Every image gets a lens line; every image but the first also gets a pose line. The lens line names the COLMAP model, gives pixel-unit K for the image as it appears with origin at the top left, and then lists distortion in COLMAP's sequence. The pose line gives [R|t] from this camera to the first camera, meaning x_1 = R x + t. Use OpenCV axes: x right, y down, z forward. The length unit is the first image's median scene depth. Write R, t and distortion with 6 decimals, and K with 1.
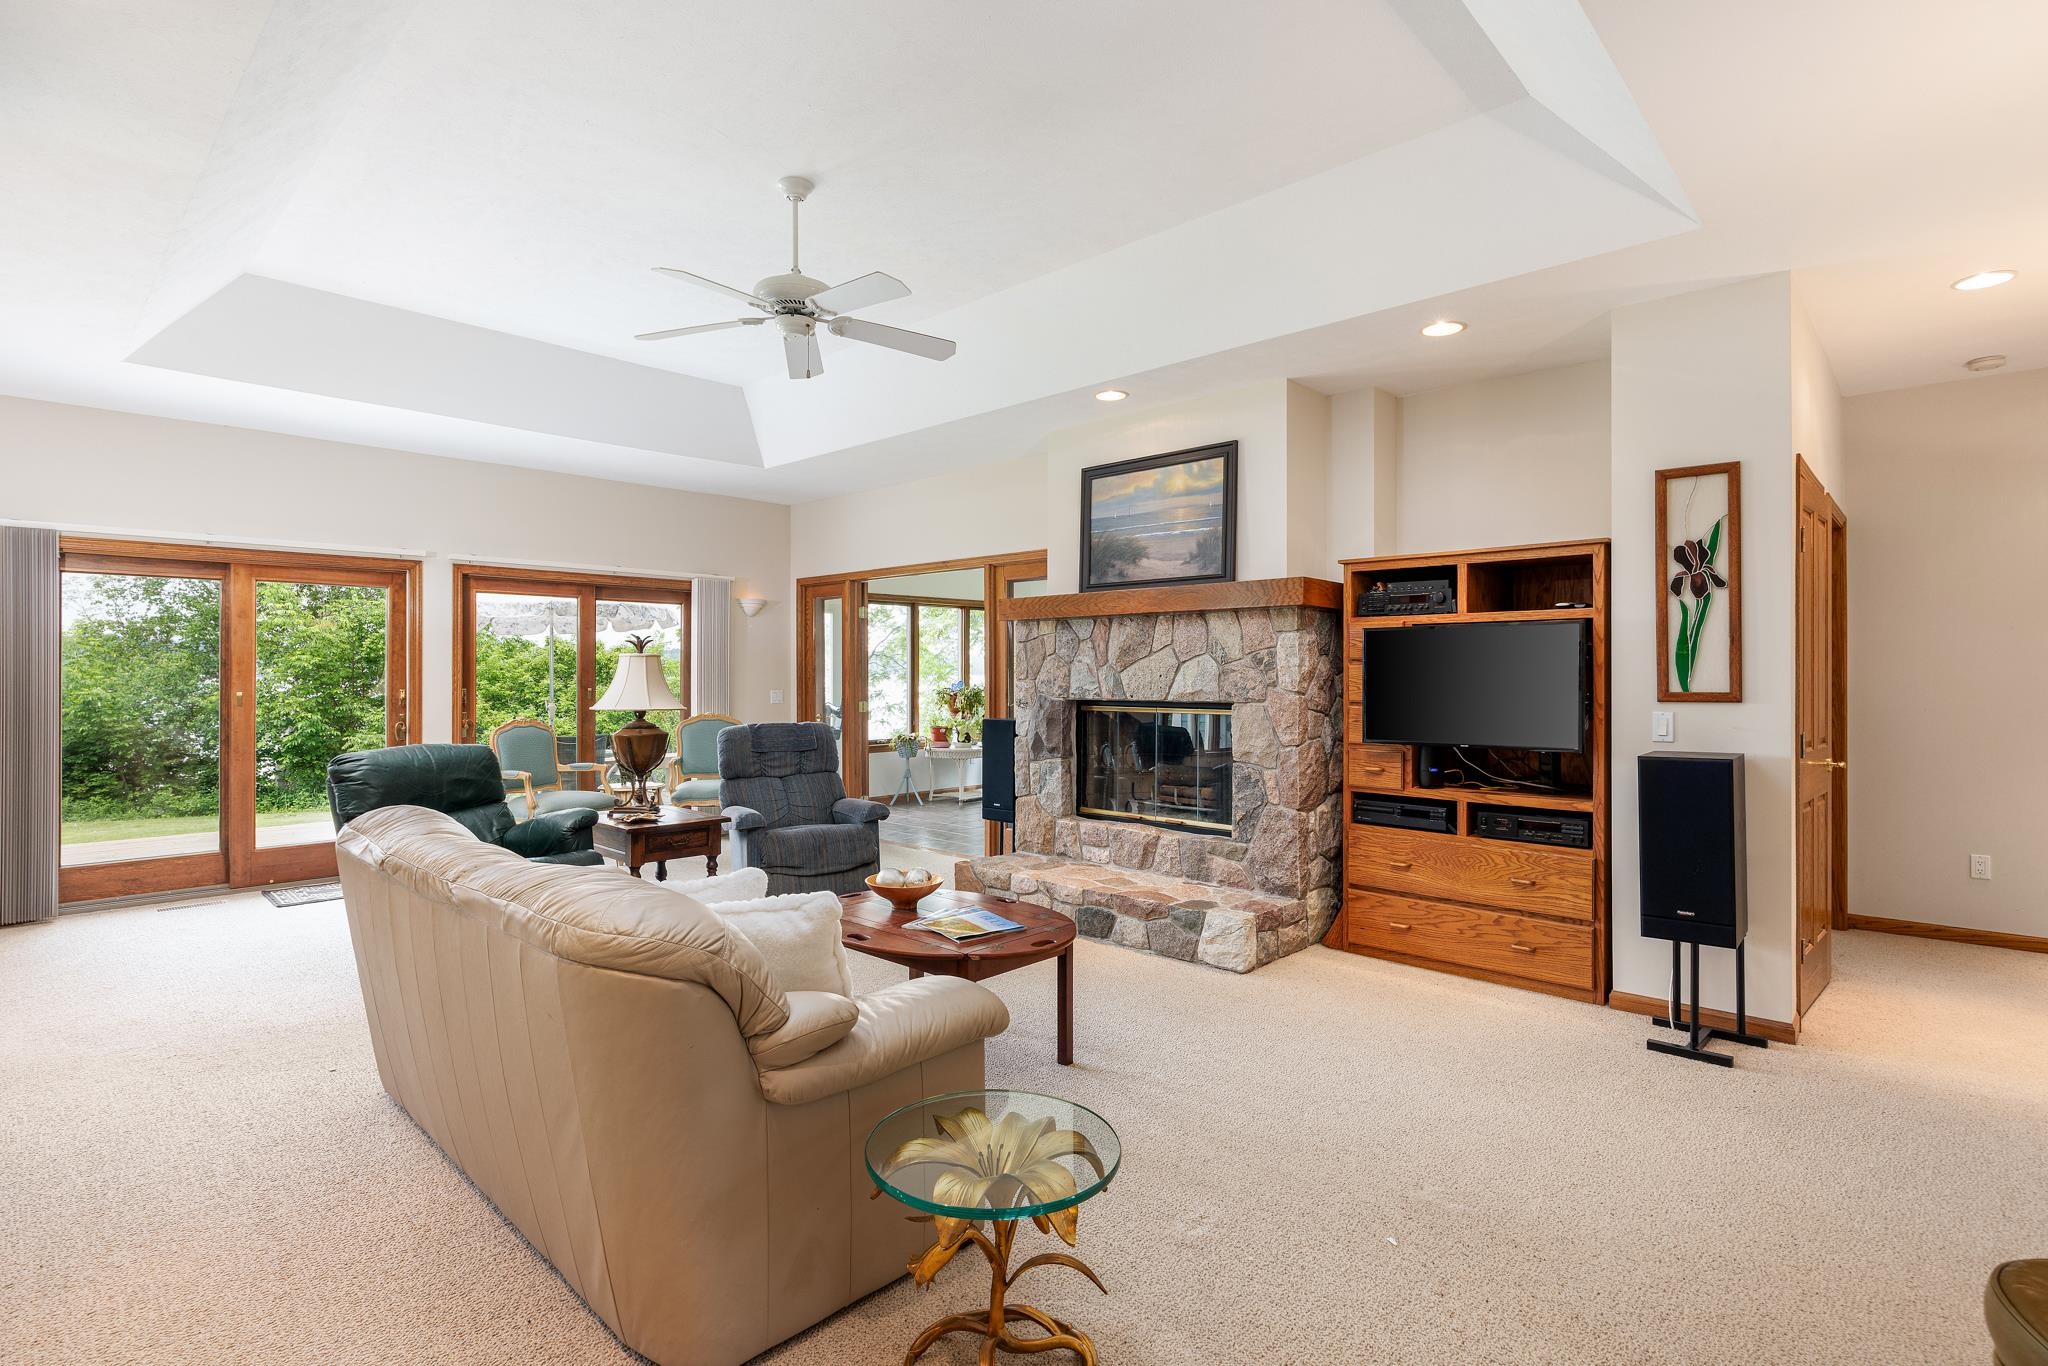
lens RADIAL K [[988.0, 0, 1024.4], [0, 988.0, 667.9], [0, 0, 1]] dist [-0.000185, 0.000063]
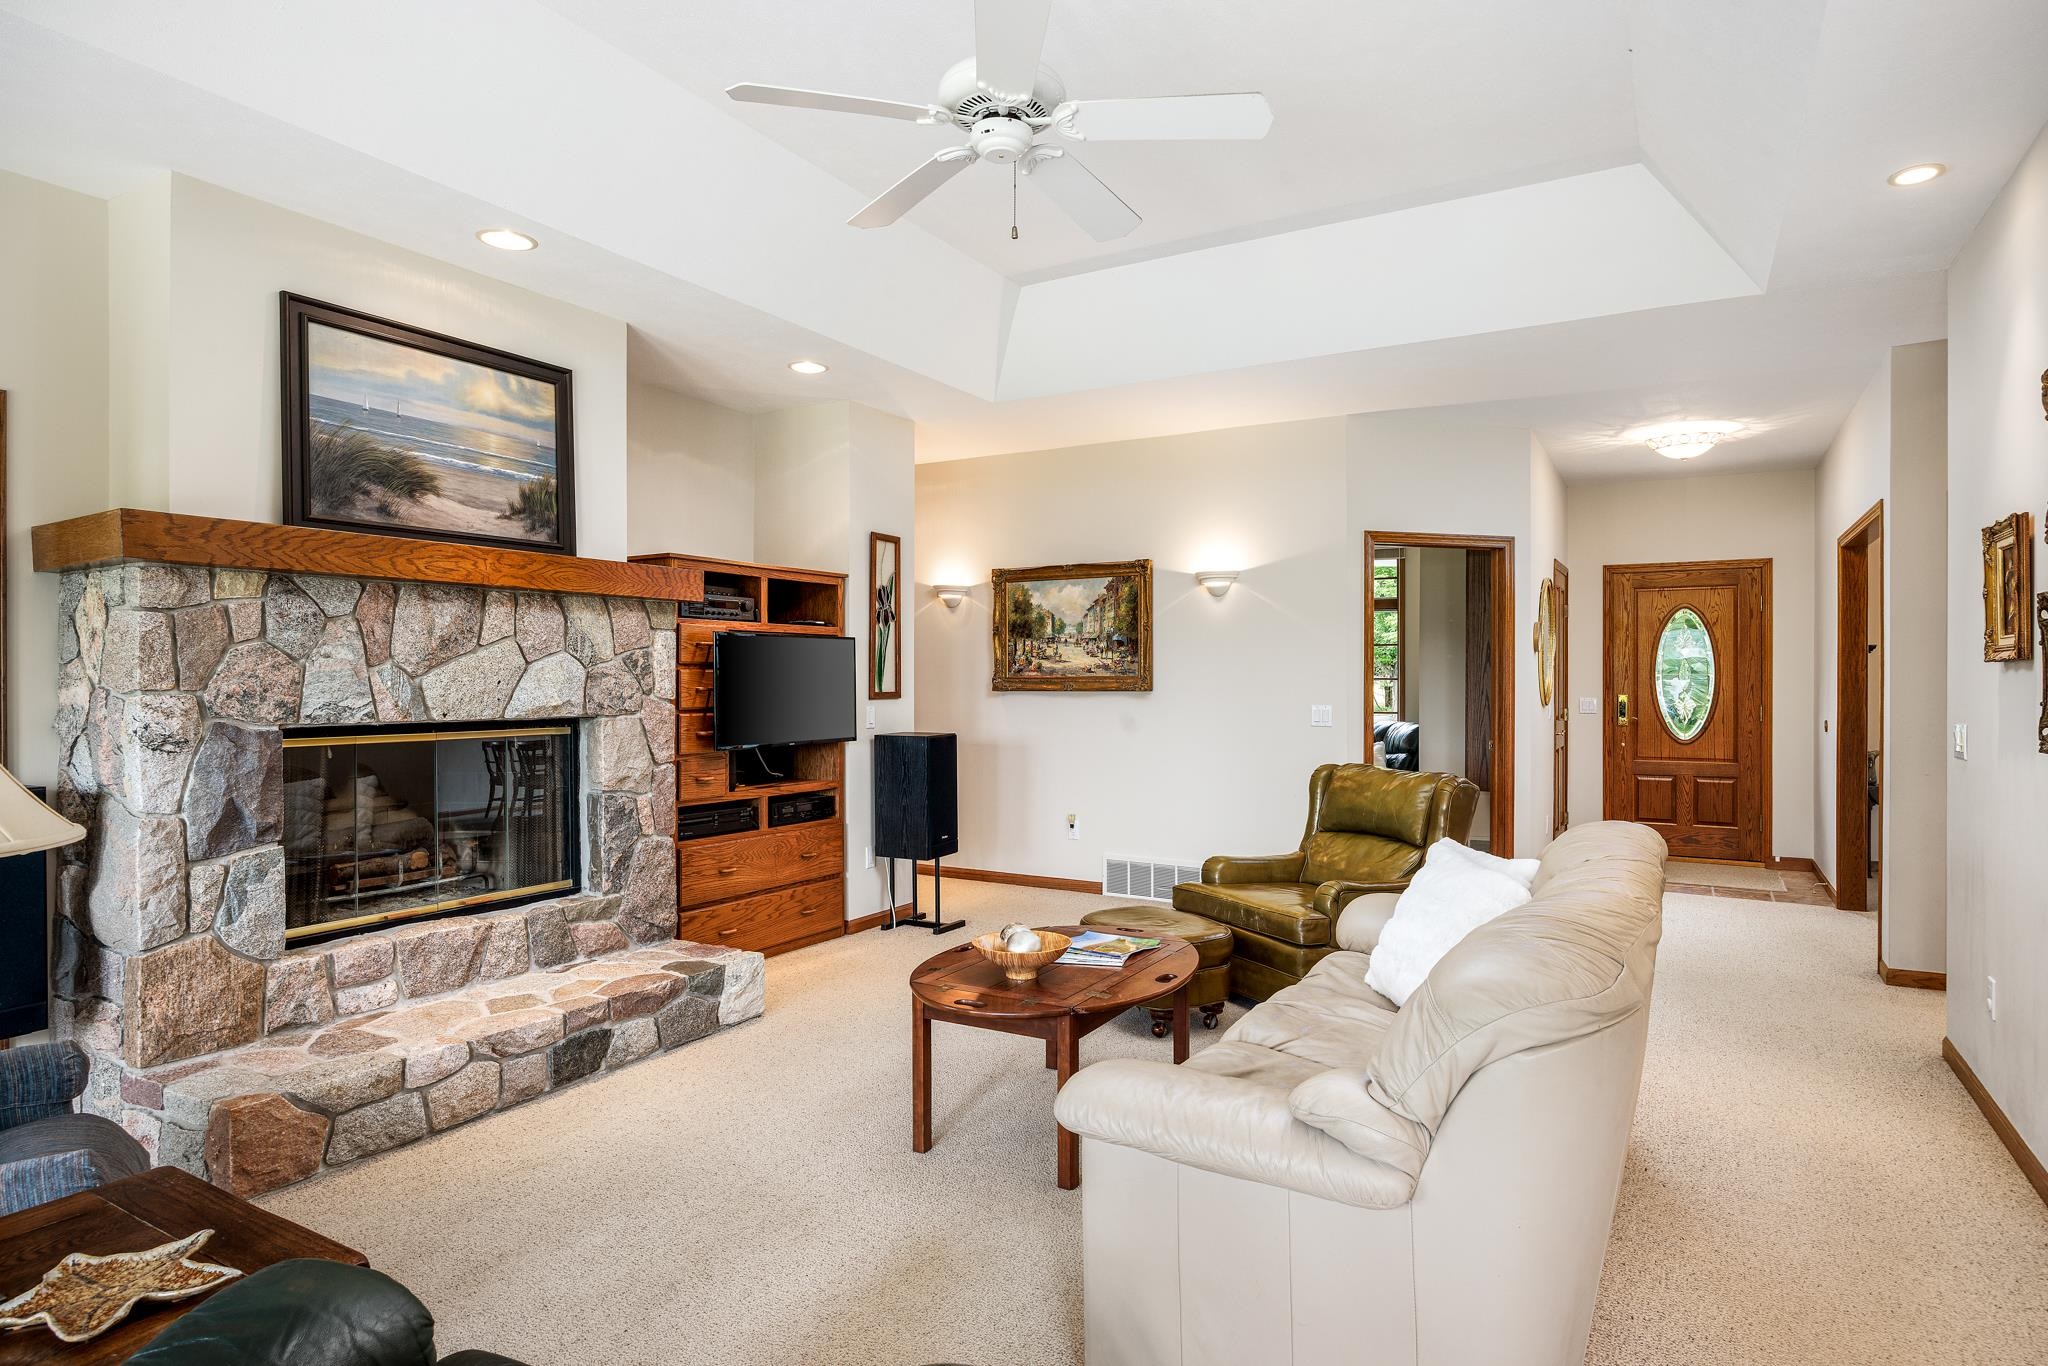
lens RADIAL K [[1158.0, 0, 1024.0], [0, 1158.0, 683.0], [0, 0, 1]] dist [0.000683, 0.000485]
pose [[-0.230367, -0.003401, 0.973098, -0.727489], [-0.006455, 0.999977, 0.001966, 0.004945], [-0.973082, -0.005829, -0.230384, 0.864275]]
